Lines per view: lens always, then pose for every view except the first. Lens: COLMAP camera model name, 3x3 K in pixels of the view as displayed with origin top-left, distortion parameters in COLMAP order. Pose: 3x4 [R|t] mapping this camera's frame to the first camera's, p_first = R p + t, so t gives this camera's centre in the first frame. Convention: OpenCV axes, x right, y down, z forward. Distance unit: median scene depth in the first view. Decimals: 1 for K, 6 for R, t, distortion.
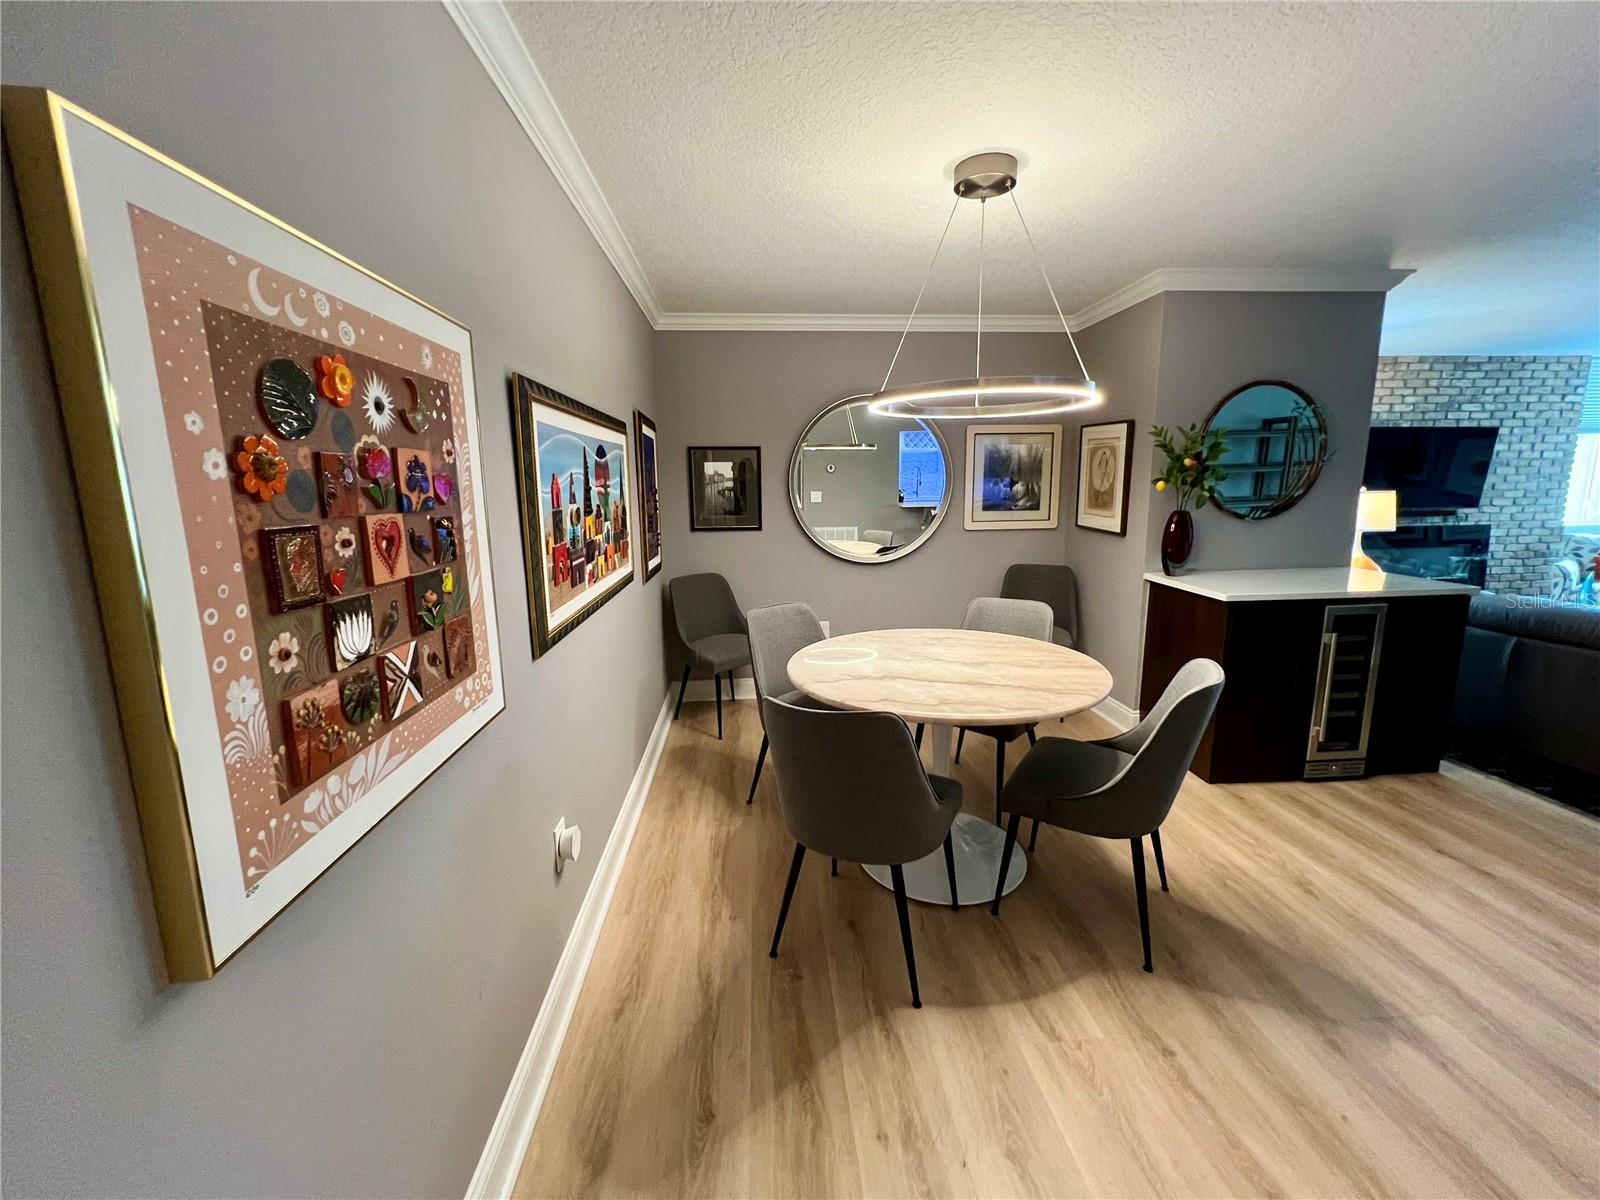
lens RADIAL K [[639.6, 0, 800.0], [0, 639.6, 600.0], [0, 0, 1]] dist [0.000558, 0.000082]
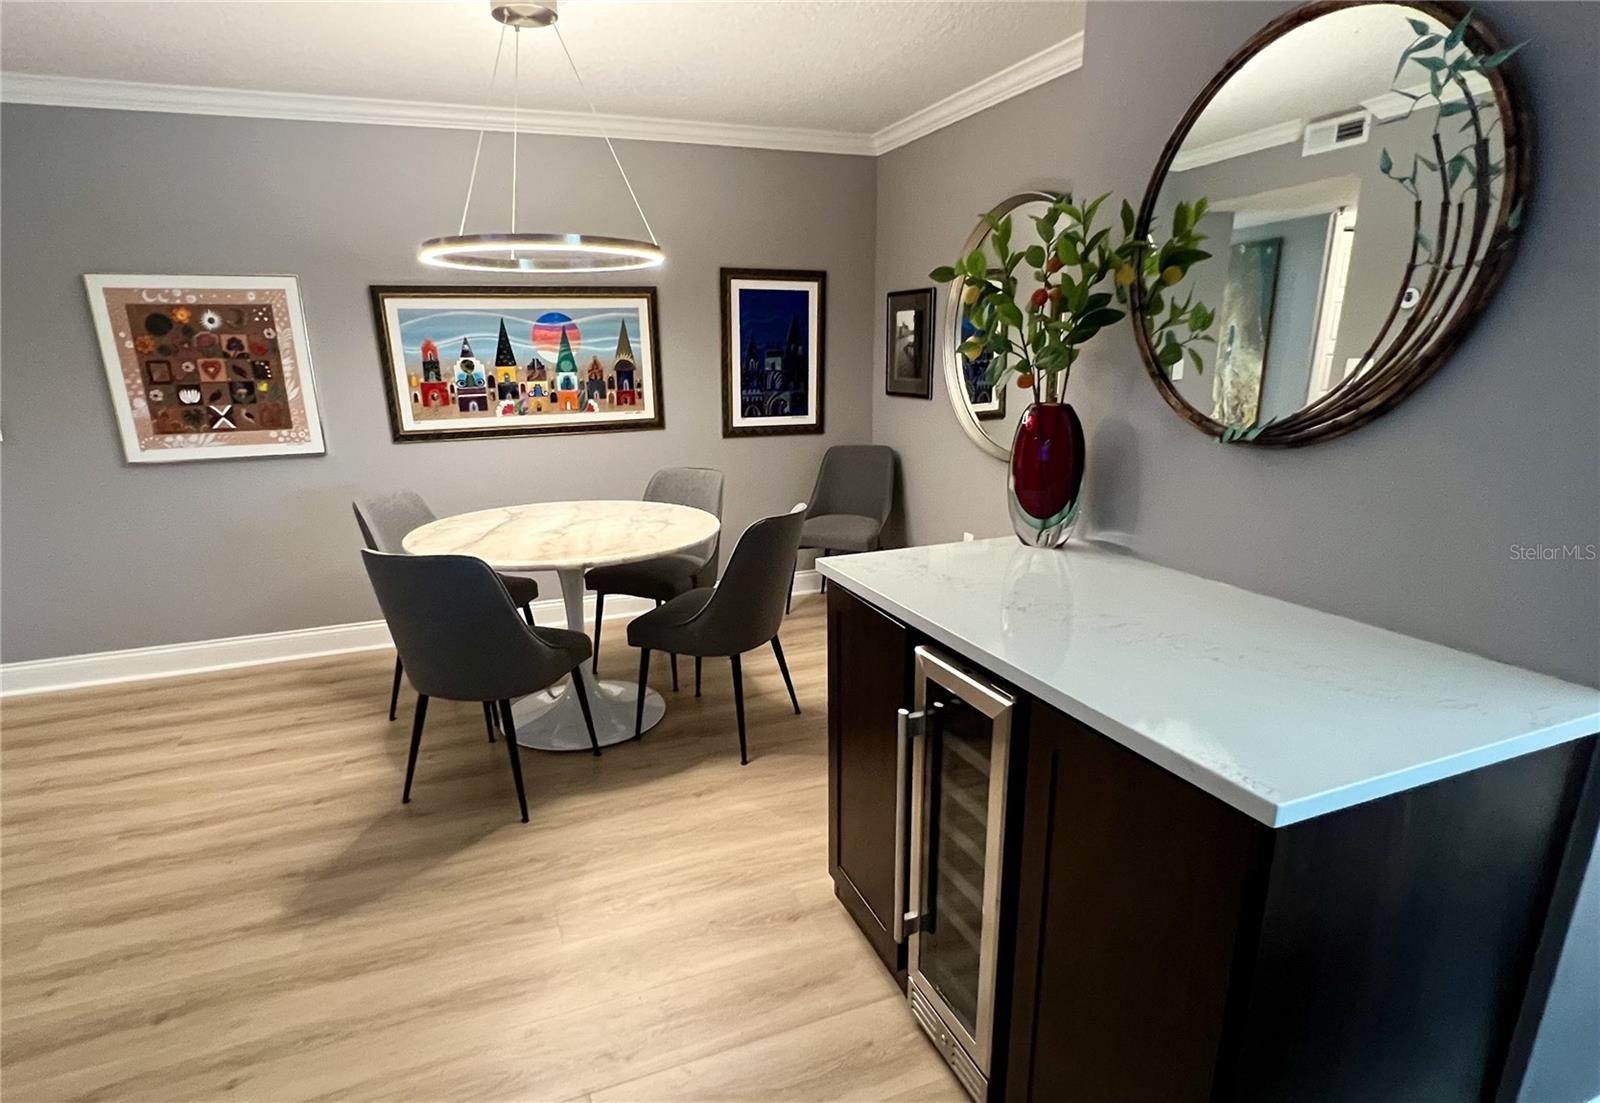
lens RADIAL K [[854.4, 0, 800.9], [0, 854.4, 614.4], [0, 0, 1]] dist [0.001710, 0.000251]
pose [[0.298650, 0.294084, -0.907922, 2.562631], [-0.158877, 0.953384, 0.256549, -0.282283], [0.941045, 0.067629, 0.331452, 1.451875]]
